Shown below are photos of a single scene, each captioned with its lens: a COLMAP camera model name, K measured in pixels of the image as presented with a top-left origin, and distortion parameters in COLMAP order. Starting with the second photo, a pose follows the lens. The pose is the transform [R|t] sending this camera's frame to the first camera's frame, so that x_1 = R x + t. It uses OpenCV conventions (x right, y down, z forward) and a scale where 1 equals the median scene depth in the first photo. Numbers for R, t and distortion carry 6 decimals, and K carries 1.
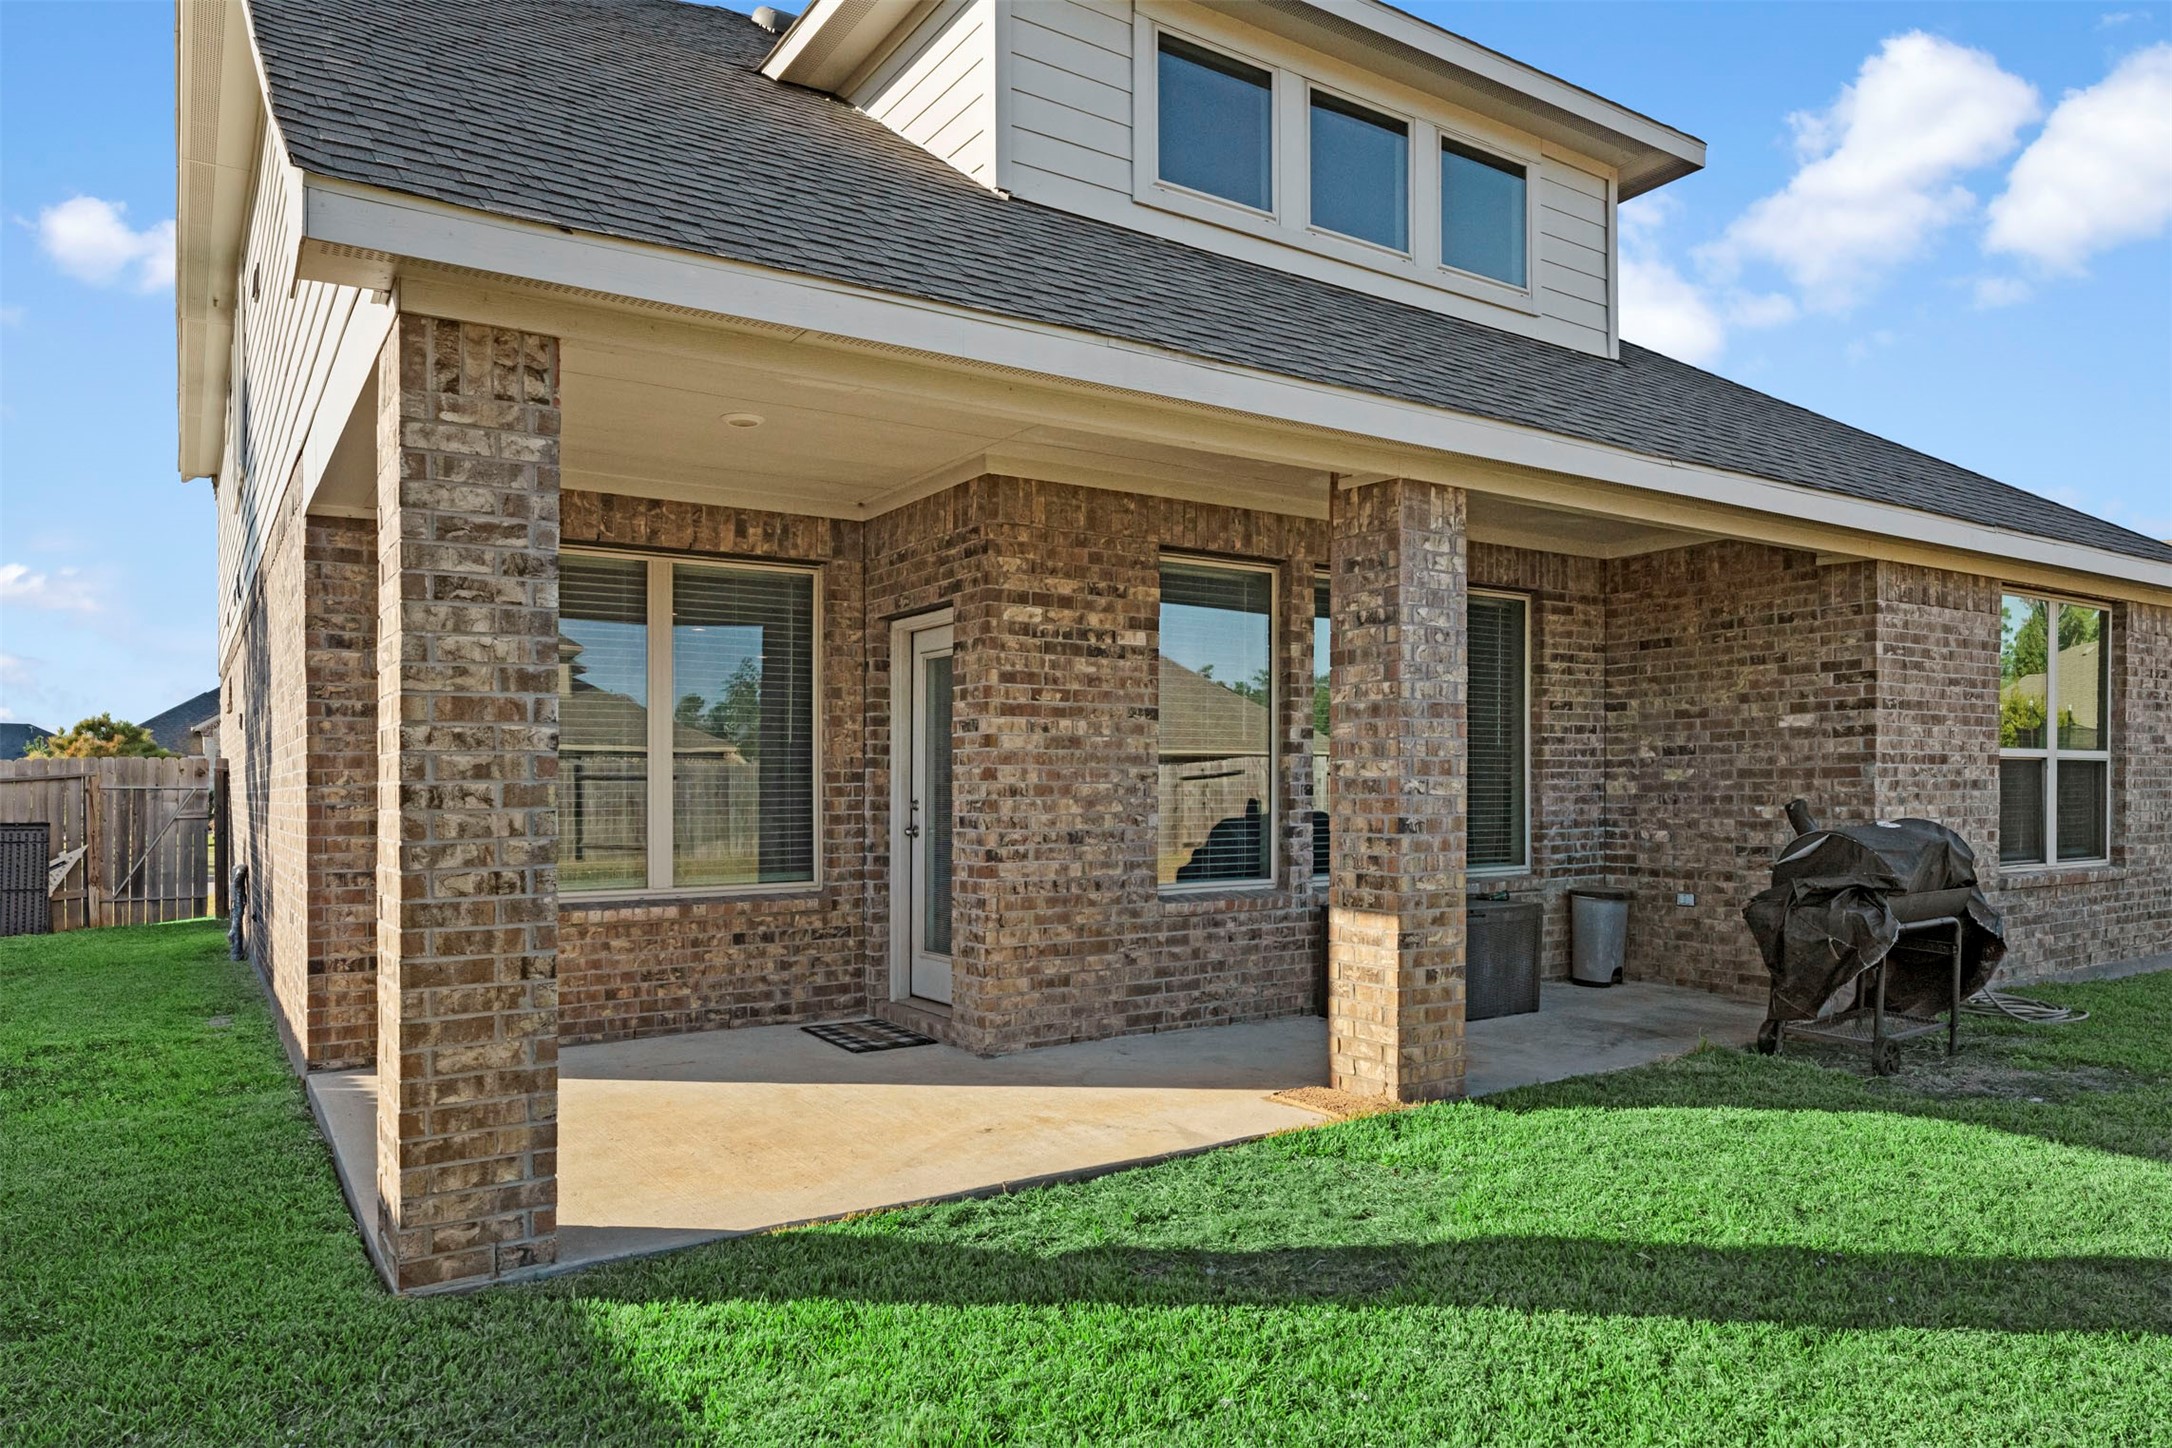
lens RADIAL K [[1372.3, 0, 1089.6], [0, 1372.3, 812.2], [0, 0, 1]] dist [0.002315, 0.001434]
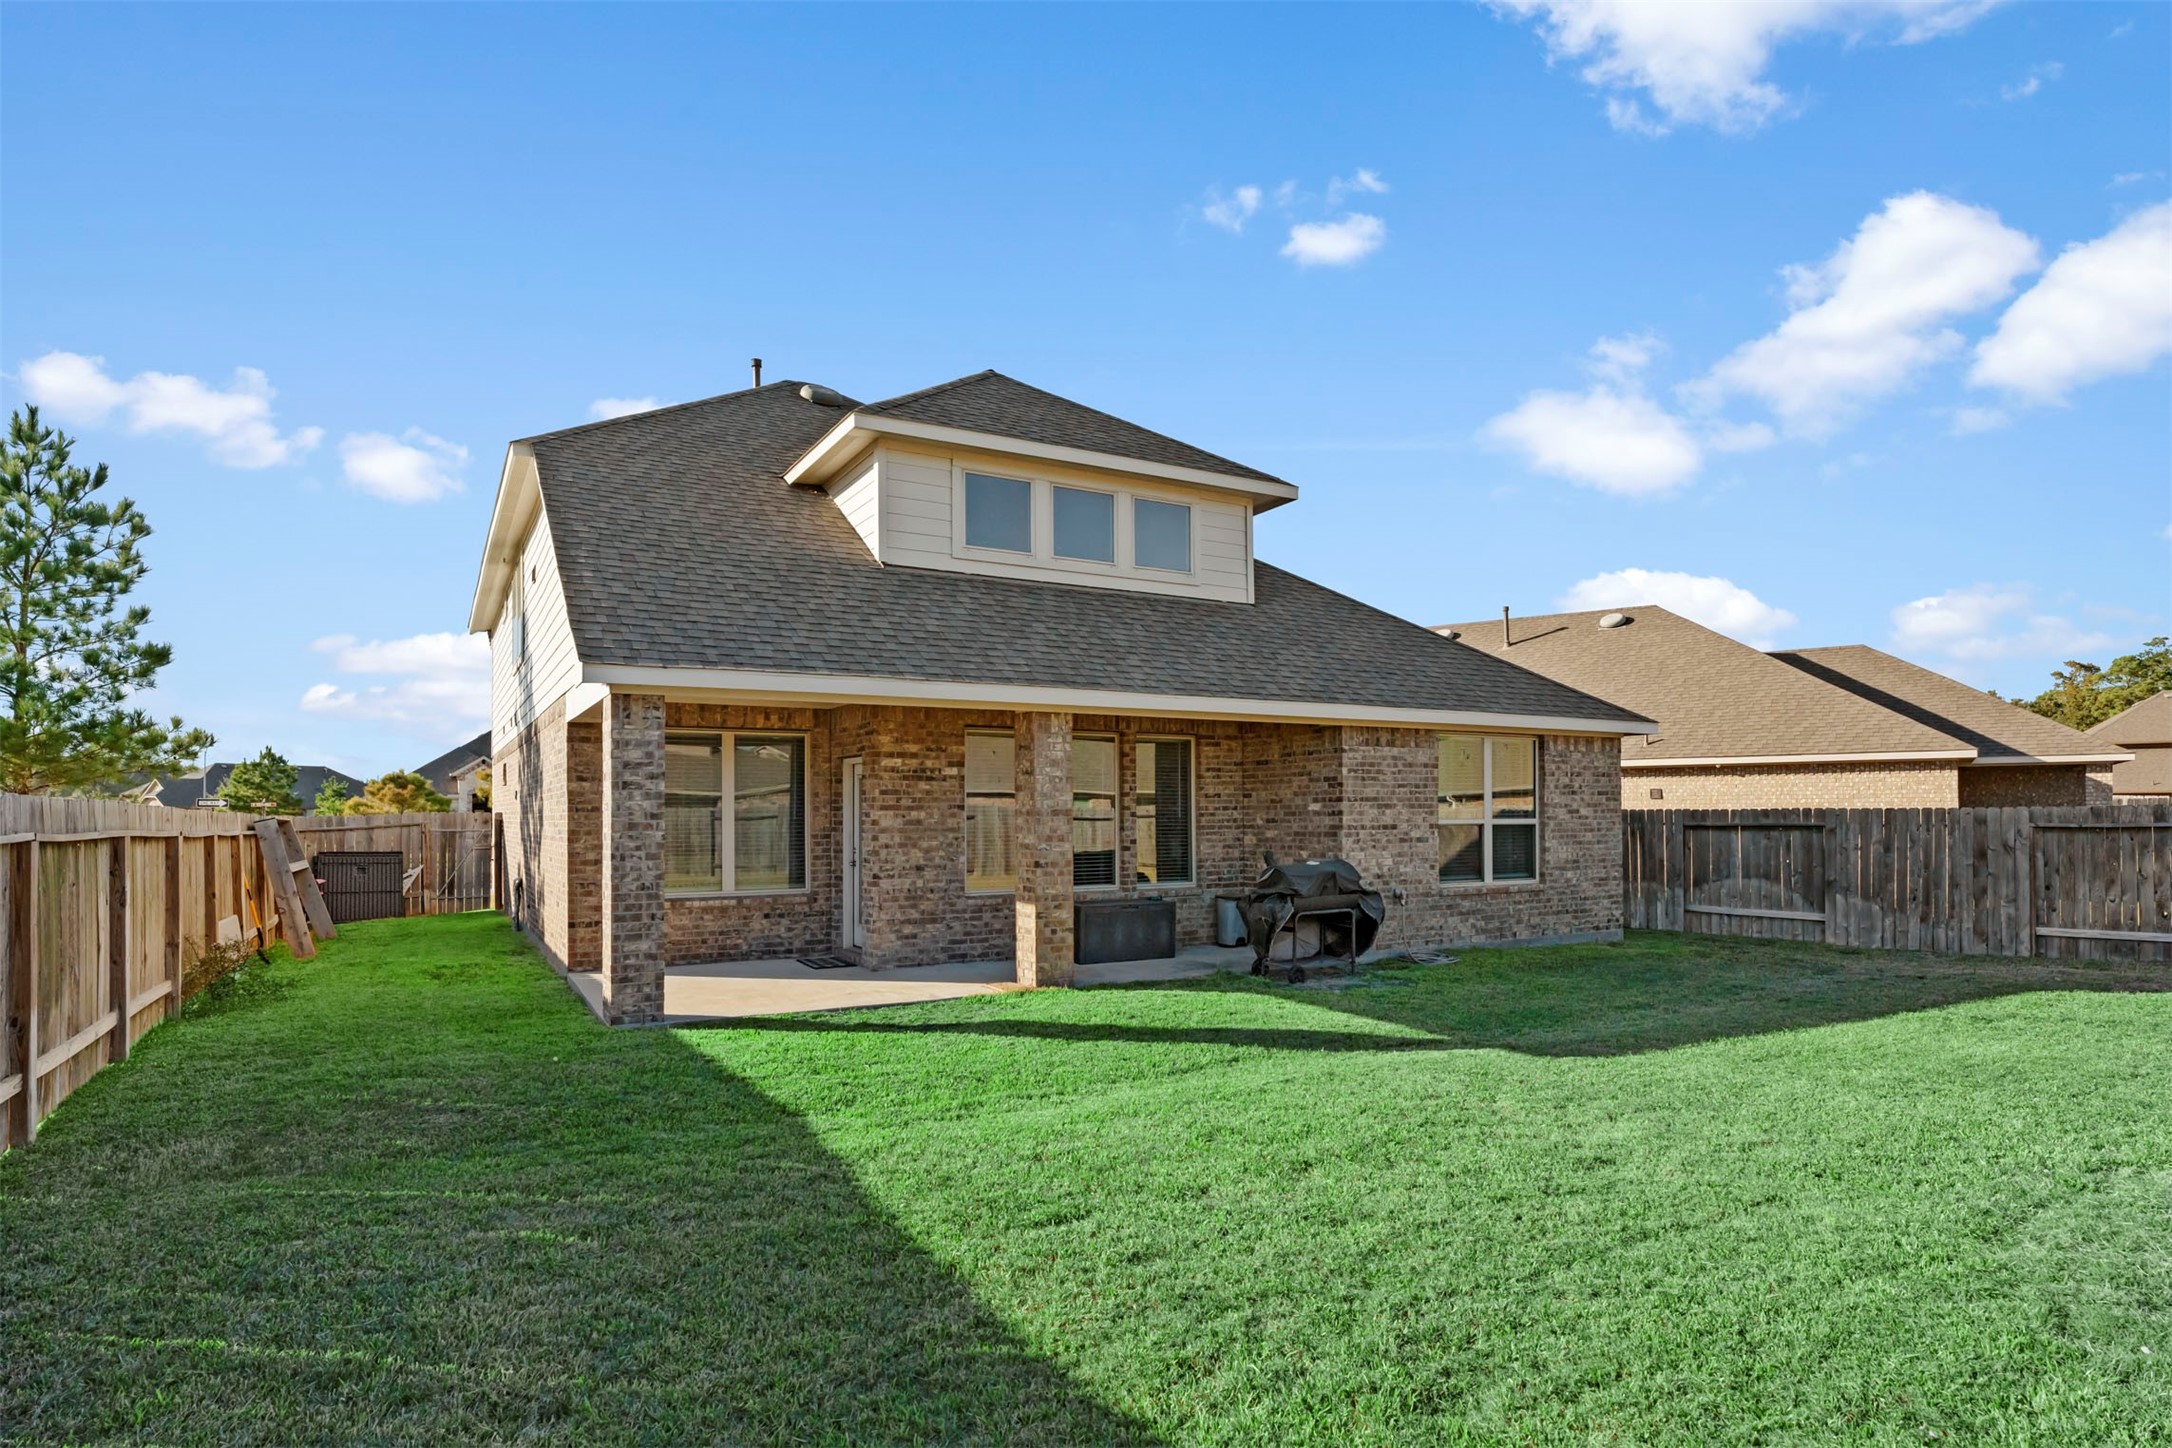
lens RADIAL K [[1149.7, 0, 1071.7], [0, 1149.7, 836.6], [0, 0, 1]] dist [-0.003623, 0.000081]
pose [[0.997224, 0.001791, -0.074434, 0.343860], [-0.001635, 0.999996, 0.002150, -0.032470], [0.074437, -0.002022, 0.997224, -0.714005]]
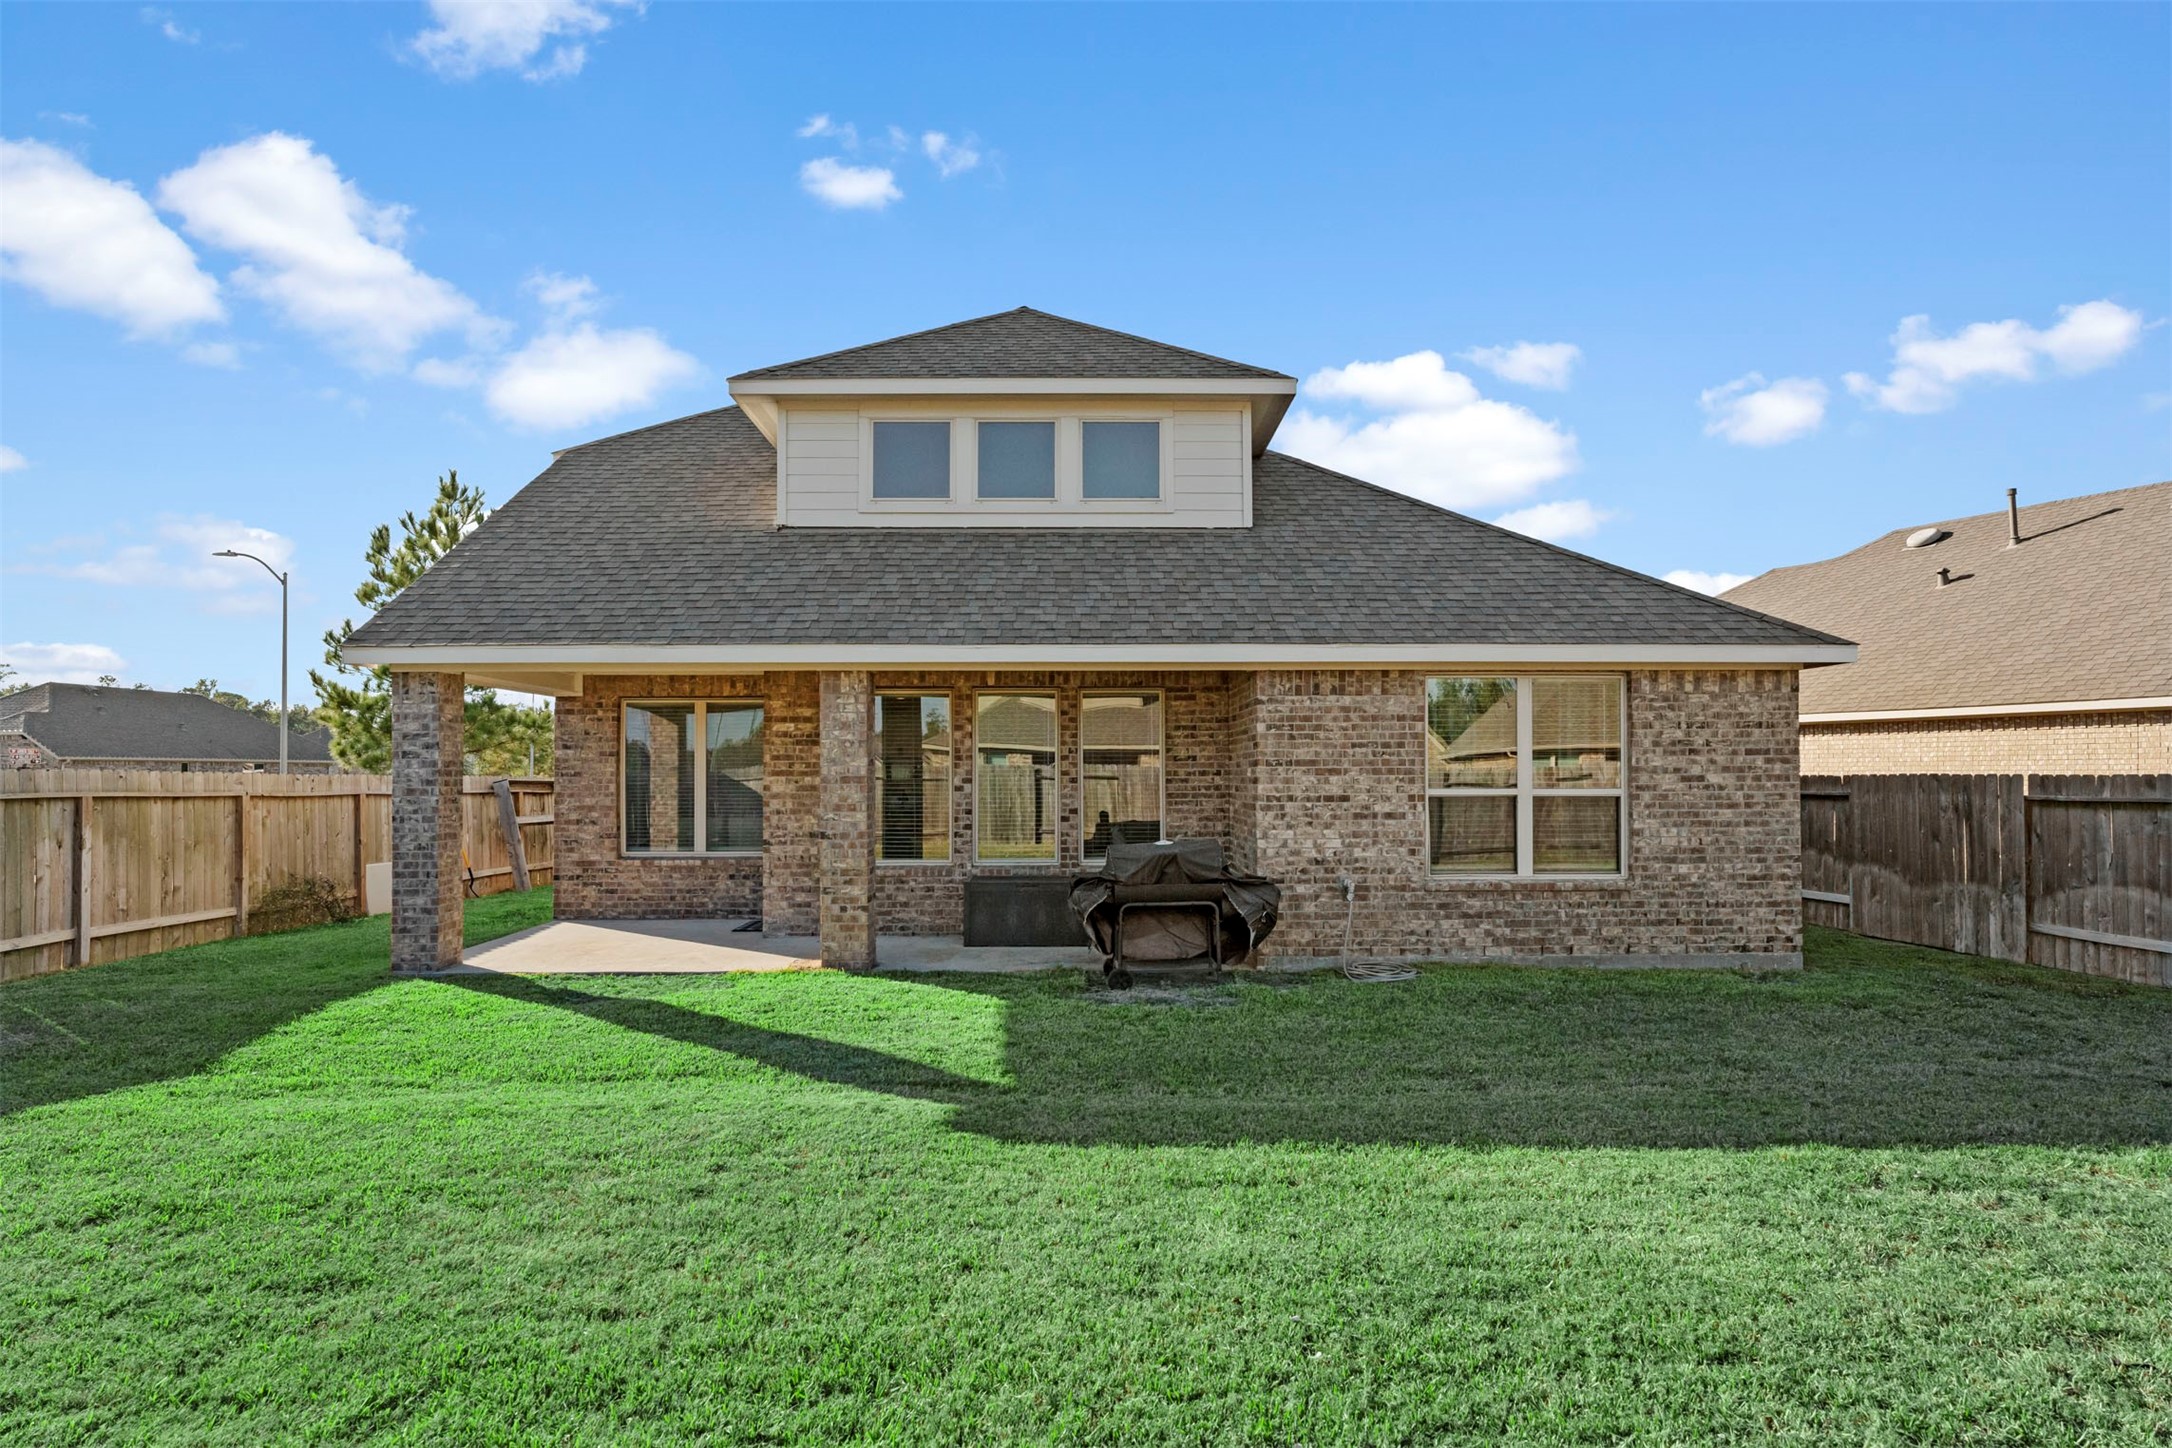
lens RADIAL K [[1139.3, 0, 1082.1], [0, 1139.3, 778.1], [0, 0, 1]] dist [-0.005788, 0.000114]
pose [[0.840282, 0.004696, -0.542130, 1.213368], [-0.011180, 0.999900, -0.008667, -0.054202], [0.542035, 0.013344, 0.840250, -0.199402]]
